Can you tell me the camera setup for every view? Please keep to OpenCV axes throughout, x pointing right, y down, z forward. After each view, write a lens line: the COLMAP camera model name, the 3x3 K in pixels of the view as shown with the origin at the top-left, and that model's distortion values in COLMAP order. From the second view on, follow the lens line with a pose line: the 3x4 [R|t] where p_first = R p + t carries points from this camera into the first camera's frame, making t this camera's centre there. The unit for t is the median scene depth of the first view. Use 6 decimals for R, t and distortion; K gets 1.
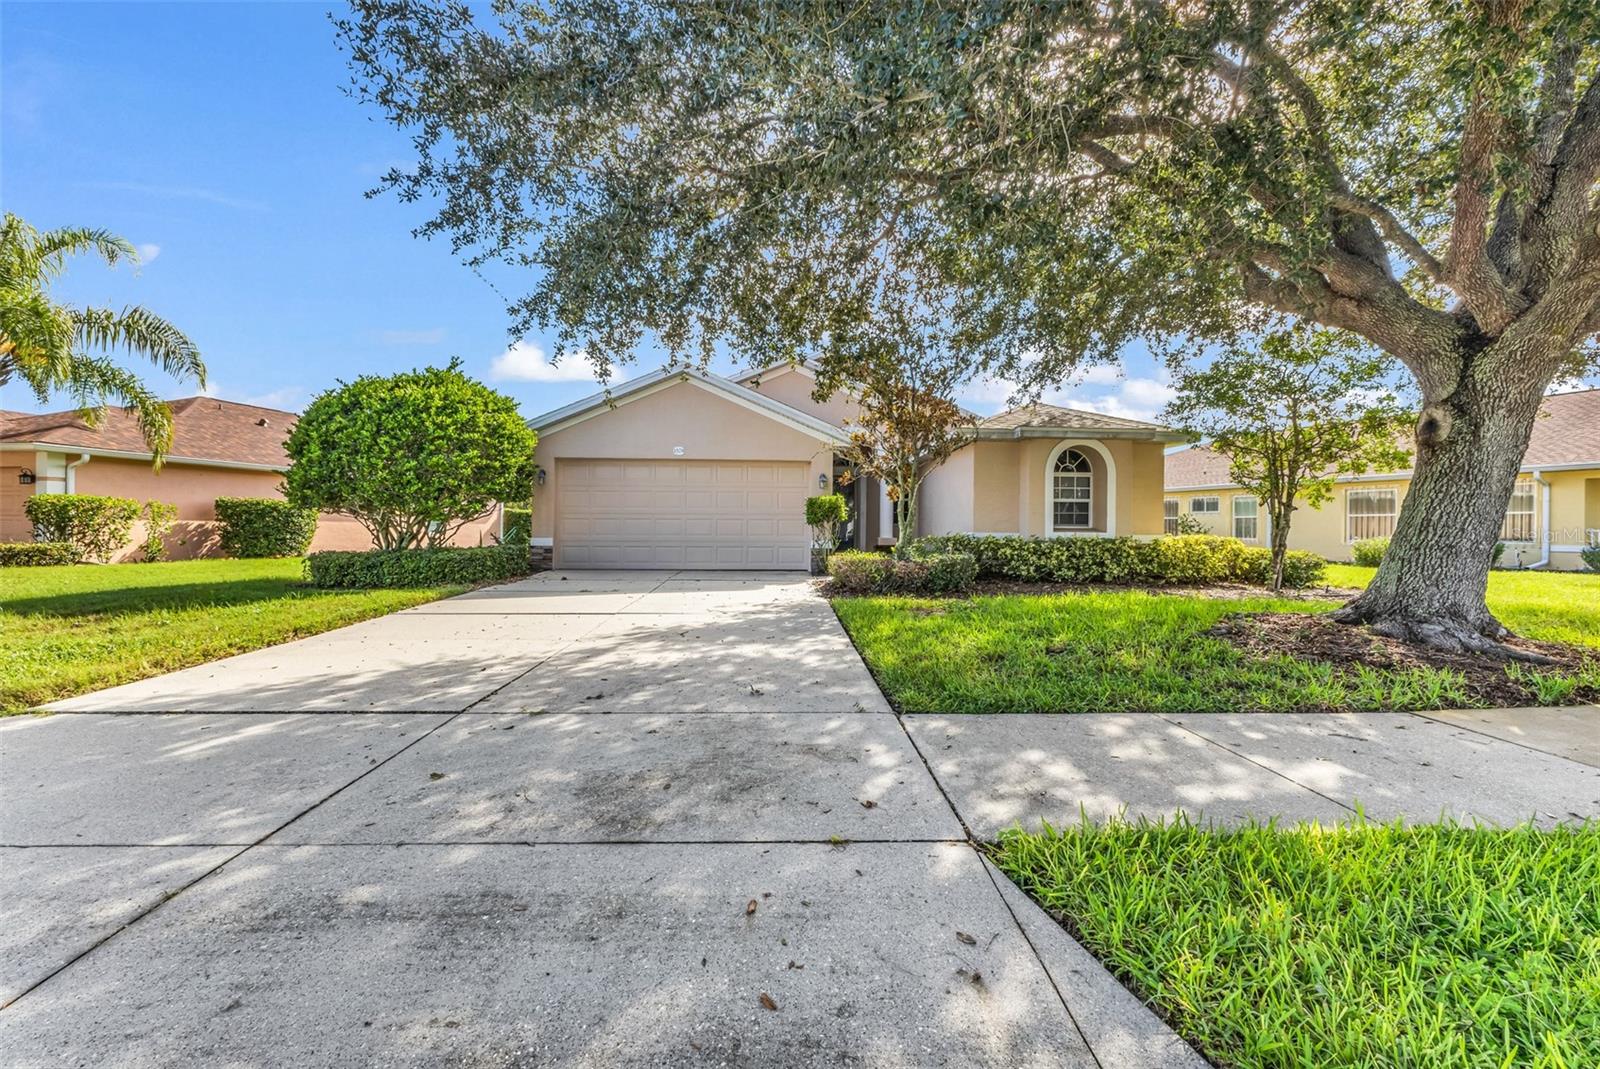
lens RADIAL K [[690.9, 0, 800.0], [0, 690.9, 534.5], [0, 0, 1]] dist [0.012461, -0.004470]
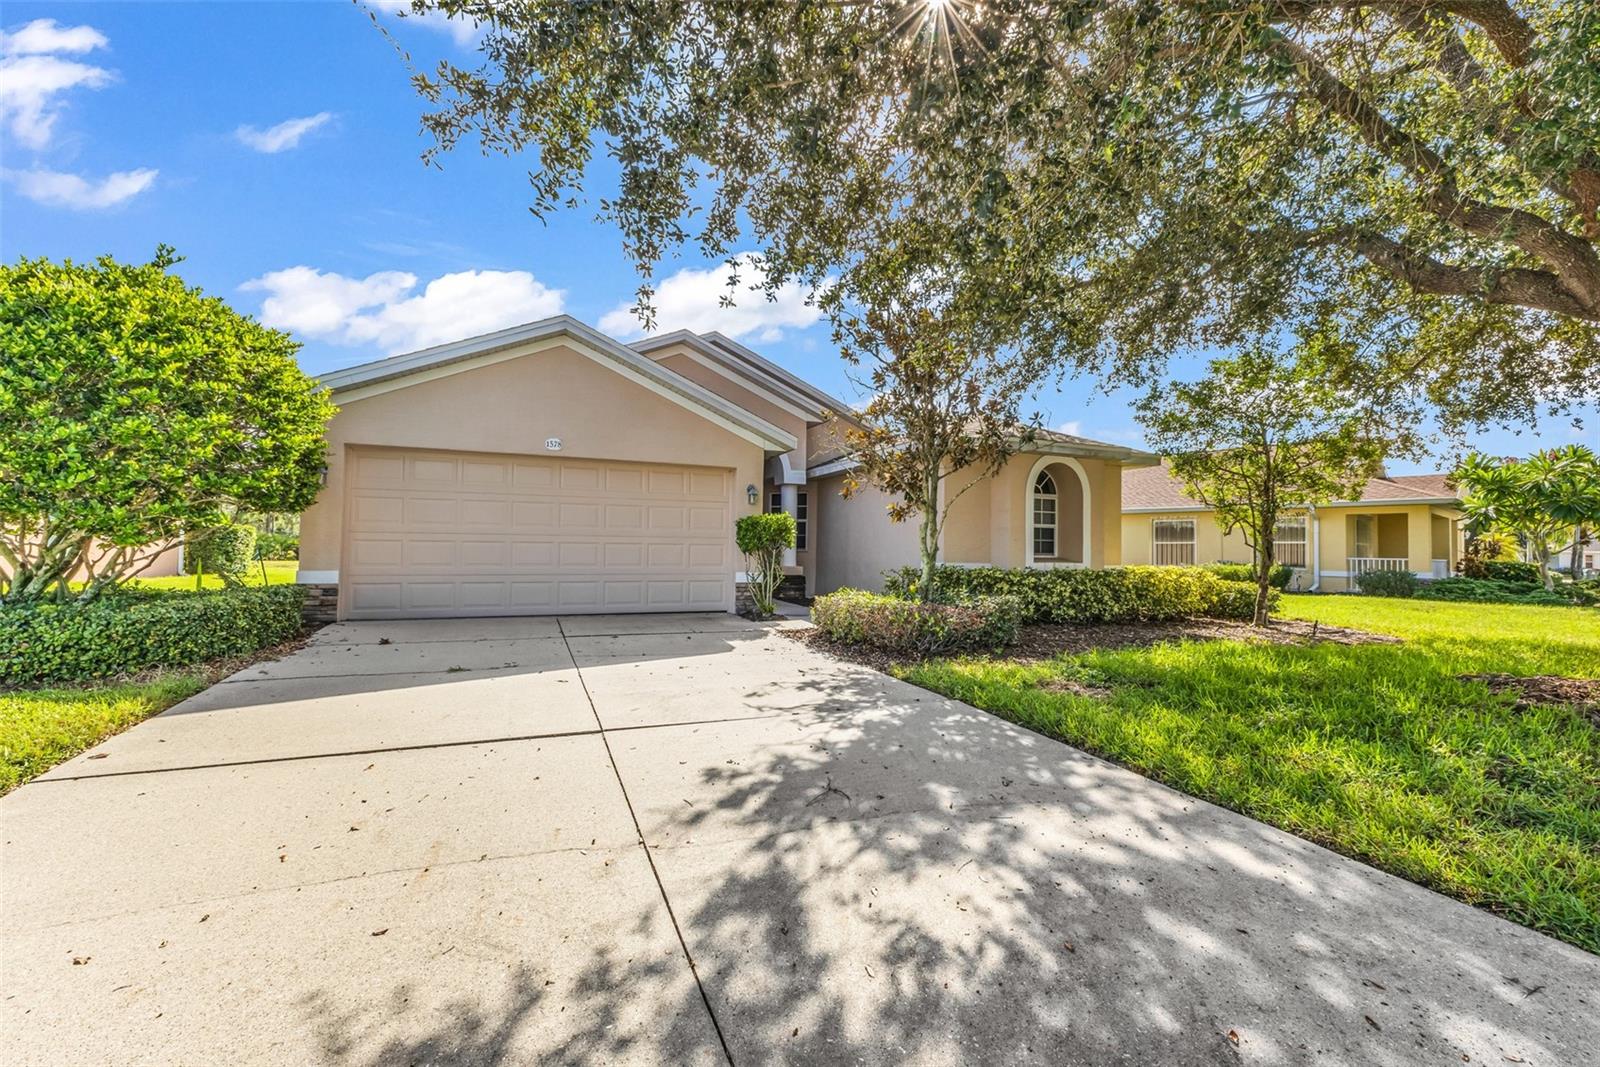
lens RADIAL K [[690.9, 0, 800.0], [0, 690.9, 533.5], [0, 0, 1]] dist [0.012461, -0.004470]
pose [[0.940252, 0.013853, 0.340197, -0.210216], [-0.003357, 0.999501, -0.031422, -0.012497], [-0.340462, 0.028403, 0.939829, 0.315259]]
